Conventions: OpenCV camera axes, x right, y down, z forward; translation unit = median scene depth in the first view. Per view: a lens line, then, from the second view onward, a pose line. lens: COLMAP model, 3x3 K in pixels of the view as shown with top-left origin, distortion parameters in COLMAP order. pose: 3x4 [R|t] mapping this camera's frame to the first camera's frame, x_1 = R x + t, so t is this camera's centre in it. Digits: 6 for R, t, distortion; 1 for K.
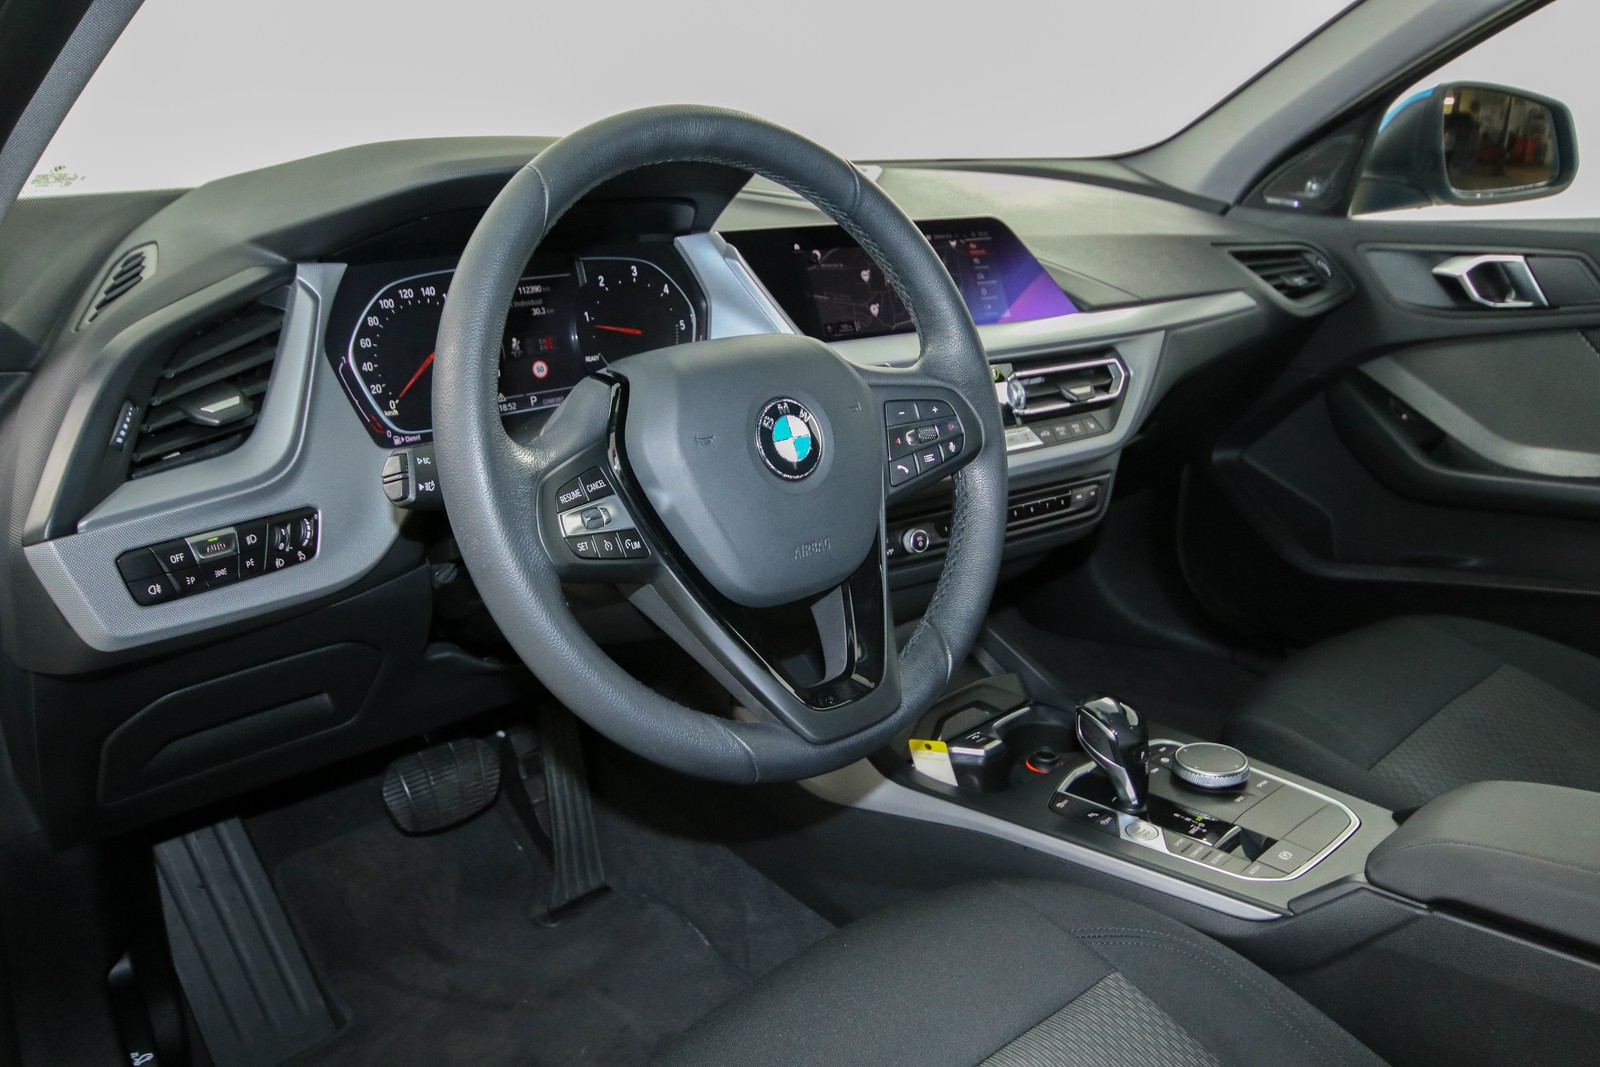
lens RADIAL K [[1250.6, 0, 787.8], [0, 1250.6, 546.7], [0, 0, 1]] dist [0.009621, -0.011737]
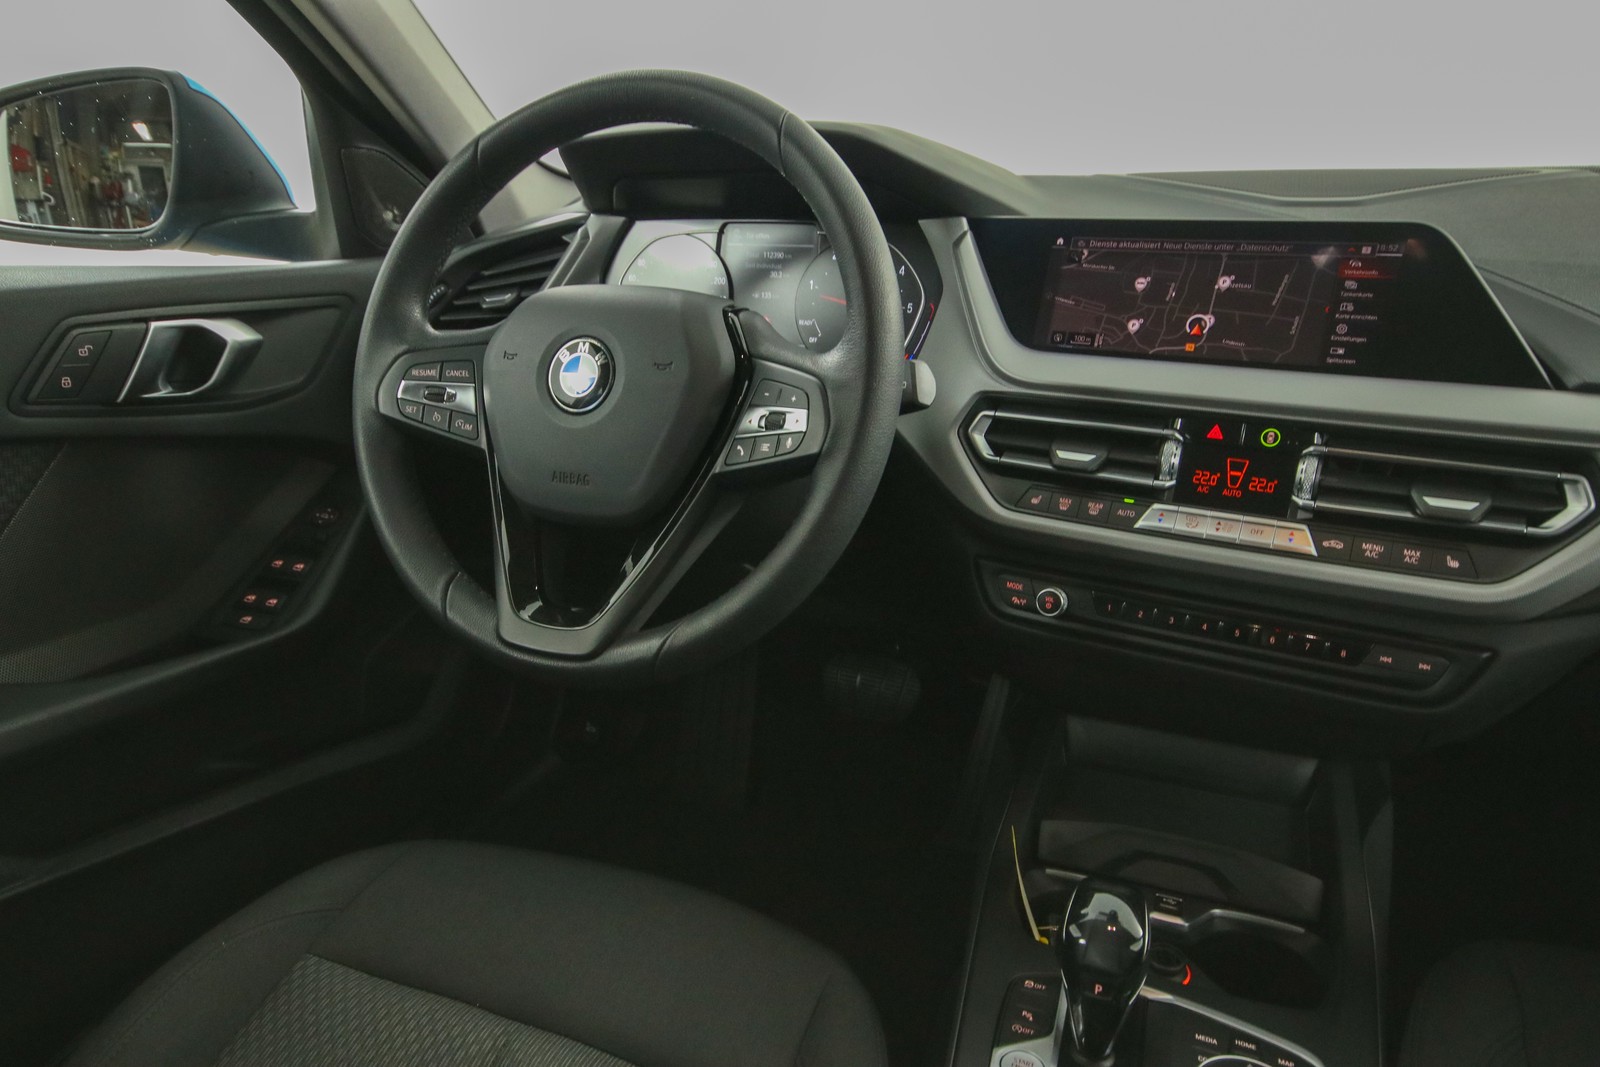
lens RADIAL K [[1064.4, 0, 784.4], [0, 1064.4, 537.9], [0, 0, 1]] dist [0.030531, 0.013765]
pose [[0.428887, 0.293793, -0.854249, 0.574551], [-0.291807, 0.939999, 0.176779, -0.109661], [0.854930, 0.173457, 0.488885, 0.460141]]
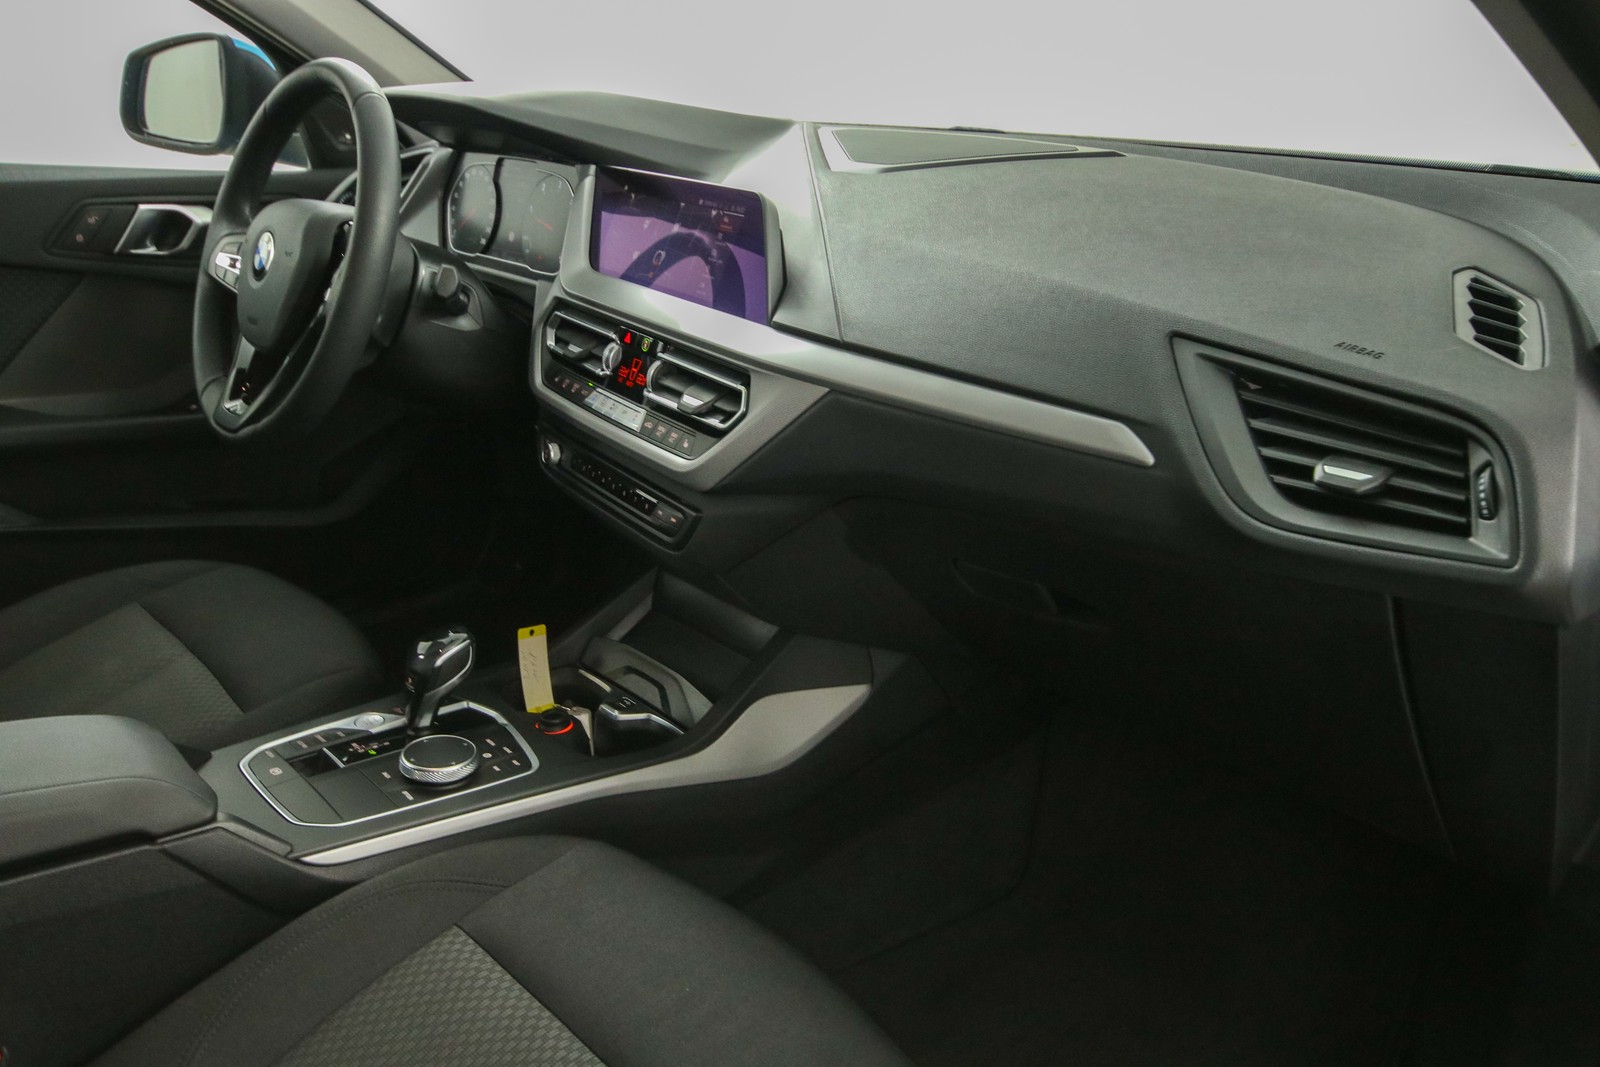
lens RADIAL K [[1250.6, 0, 789.8], [0, 1250.6, 548.0], [0, 0, 1]] dist [0.009621, -0.011737]
pose [[-0.008460, 0.361285, -0.932417, 1.094621], [-0.342802, 0.874899, 0.342108, -0.361249], [0.939370, 0.322528, 0.116448, 1.019602]]
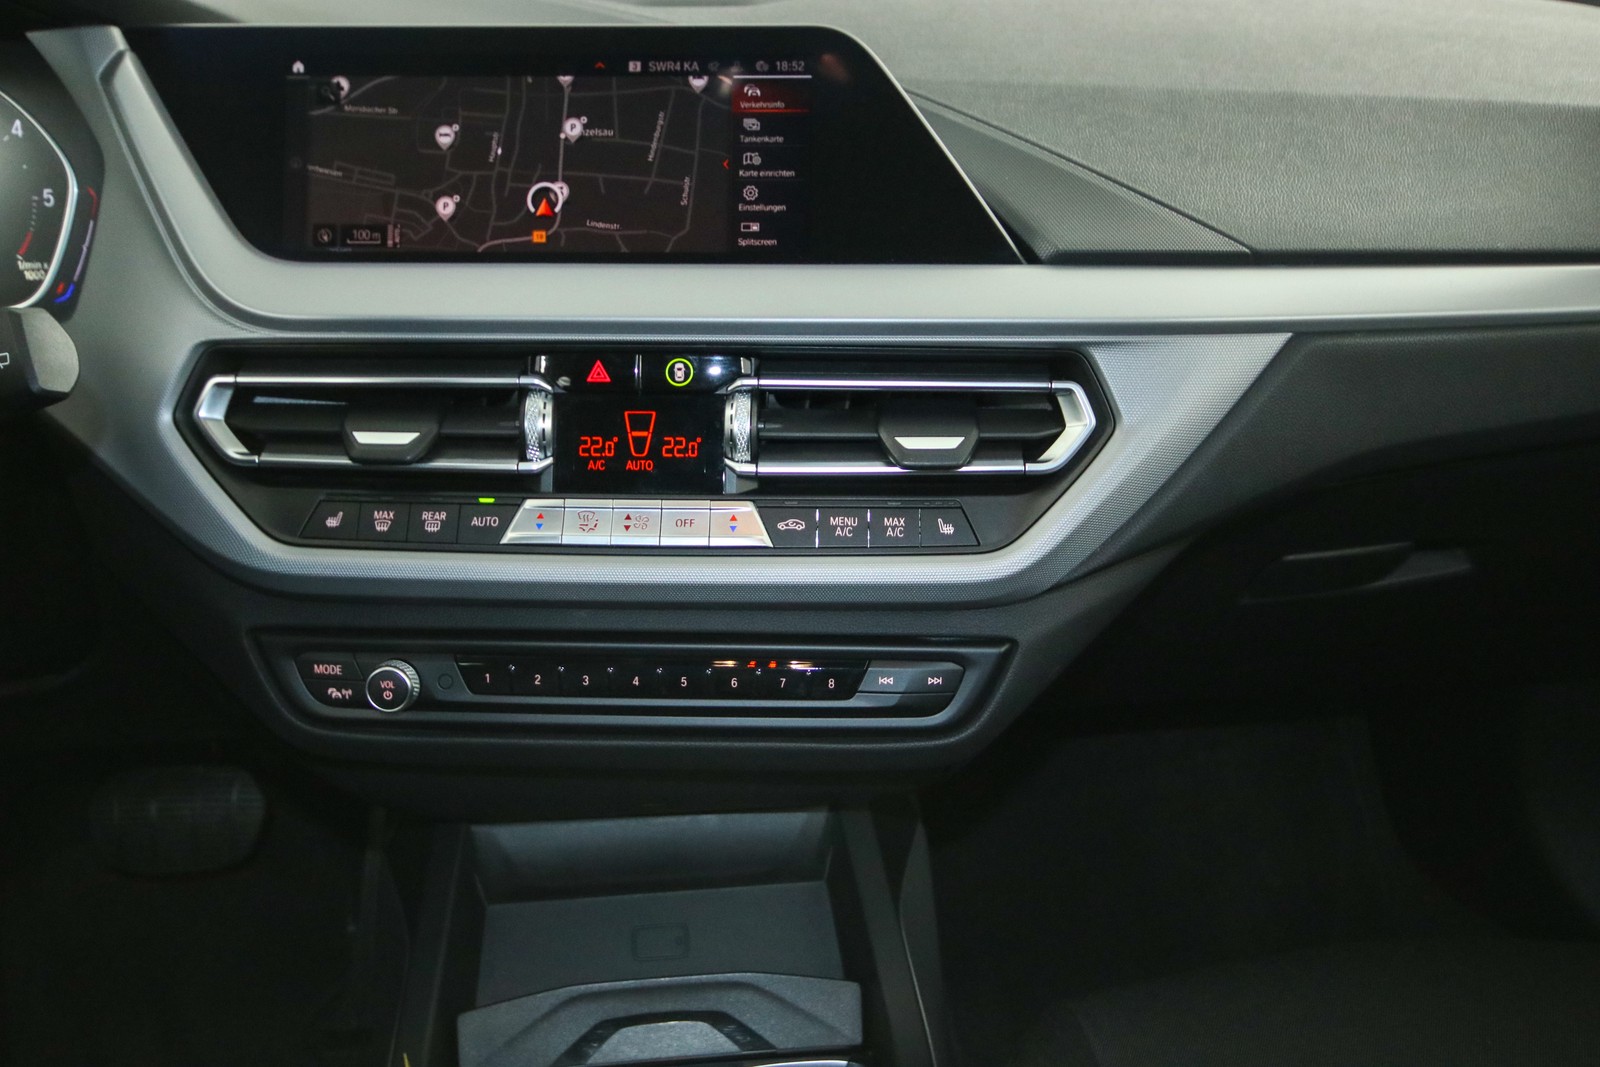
lens RADIAL K [[1404.9, 0, 800.6], [0, 1404.9, 529.0], [0, 0, 1]] dist [0.007216, 0.059841]
pose [[0.802883, 0.214936, -0.556040, 0.485156], [-0.187565, 0.976449, 0.106614, -0.142708], [0.565861, 0.018695, 0.824289, 0.591634]]
